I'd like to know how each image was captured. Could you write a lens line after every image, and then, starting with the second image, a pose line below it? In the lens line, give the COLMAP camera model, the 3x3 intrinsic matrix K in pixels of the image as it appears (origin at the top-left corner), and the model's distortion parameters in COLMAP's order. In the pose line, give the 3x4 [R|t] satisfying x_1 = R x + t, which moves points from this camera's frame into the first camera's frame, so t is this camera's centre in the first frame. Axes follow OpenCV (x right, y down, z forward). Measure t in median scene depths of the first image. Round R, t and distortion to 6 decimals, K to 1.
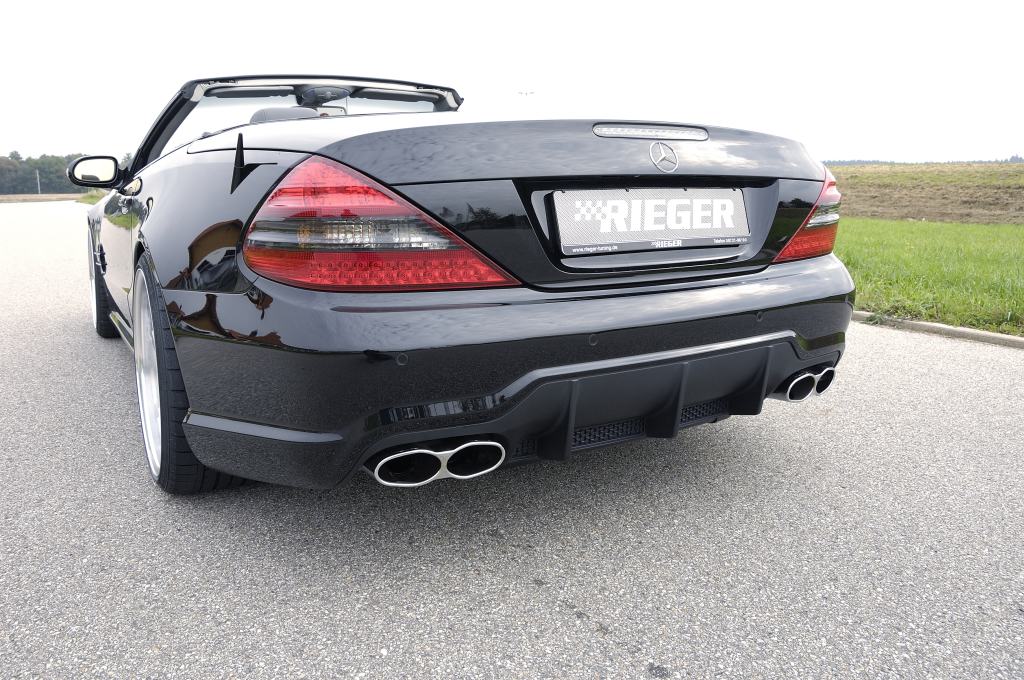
lens RADIAL K [[786.6, 0, 512.0], [0, 786.6, 340.0], [0, 0, 1]] dist [-0.160482, 0.109042]
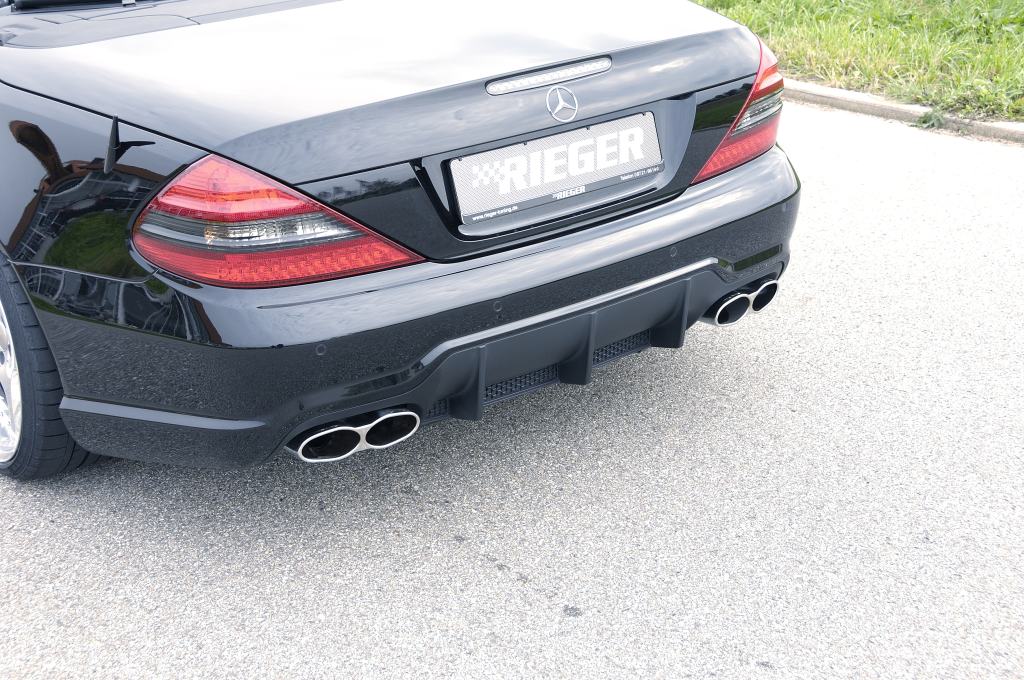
lens RADIAL K [[1600.0, 0, 512.0], [0, 1600.0, 340.0], [0, 0, 1]] dist [0.148029, 0.021167]
pose [[0.994039, -0.071945, 0.081922, -0.050611], [0.054945, 0.979550, 0.193555, -0.346294], [-0.094172, -0.187900, 0.977663, -1.015016]]
